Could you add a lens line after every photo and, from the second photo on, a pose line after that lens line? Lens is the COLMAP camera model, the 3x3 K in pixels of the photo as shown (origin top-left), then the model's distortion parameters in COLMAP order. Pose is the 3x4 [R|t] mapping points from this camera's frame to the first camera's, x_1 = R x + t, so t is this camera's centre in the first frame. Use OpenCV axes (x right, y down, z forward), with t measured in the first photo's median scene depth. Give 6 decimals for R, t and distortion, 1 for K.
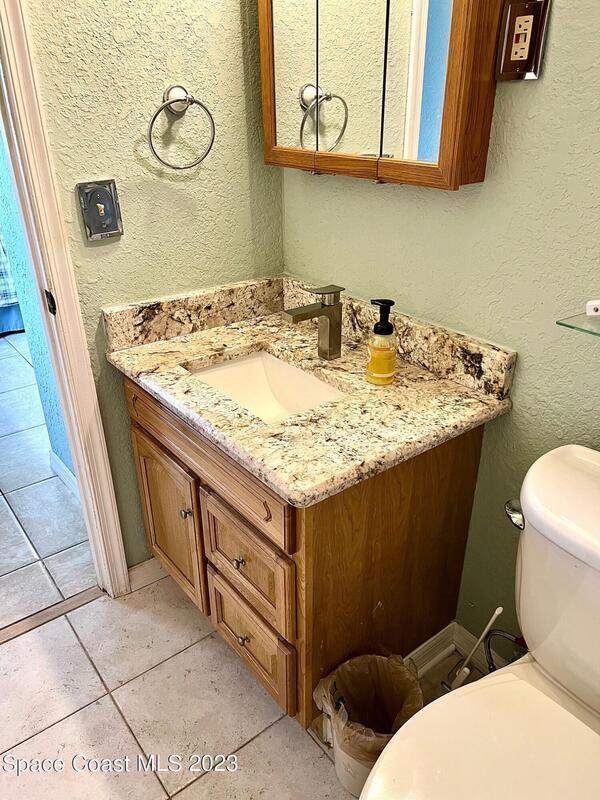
lens RADIAL K [[602.9, 0, 295.4], [0, 602.9, 403.8], [0, 0, 1]] dist [0.066017, -0.080615]
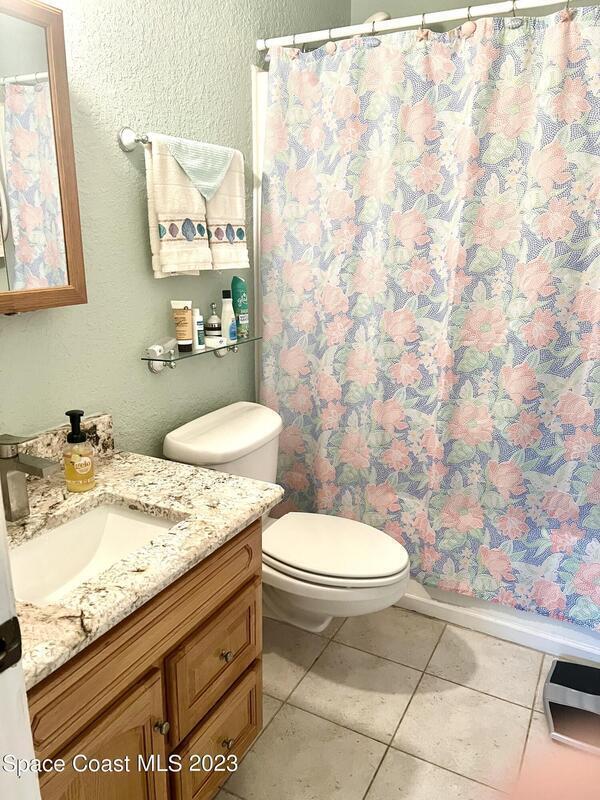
lens RADIAL K [[602.9, 0, 295.4], [0, 602.9, 403.8], [0, 0, 1]] dist [0.066017, -0.080615]
pose [[-0.409406, -0.240318, 0.880133, -0.949022], [0.411021, 0.812663, 0.413087, -0.461682], [-0.814523, 0.530874, -0.233934, 0.924489]]
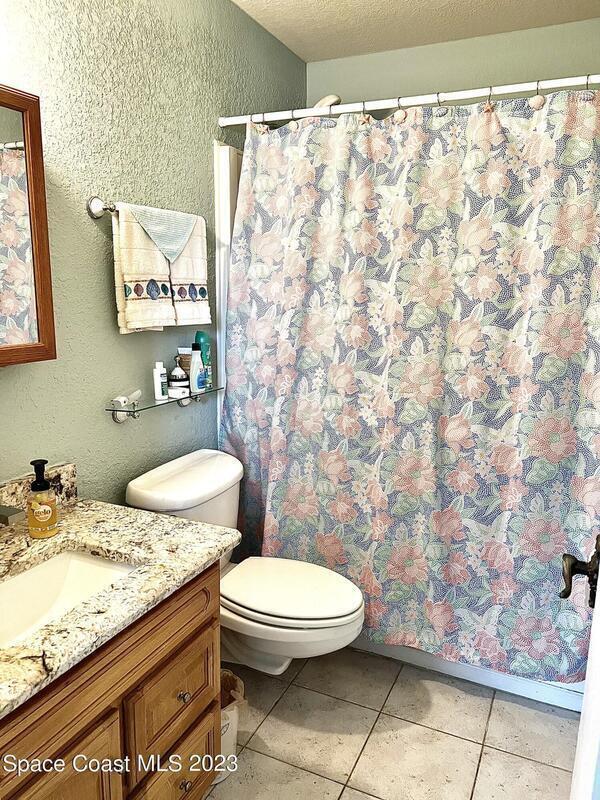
lens RADIAL K [[603.8, 0, 300.1], [0, 603.8, 406.3], [0, 0, 1]] dist [0.051117, -0.053907]
pose [[-0.462124, -0.176868, 0.868999, -1.033121], [0.391528, 0.838544, 0.378880, -0.491921], [-0.795706, 0.515327, -0.318262, 0.920879]]
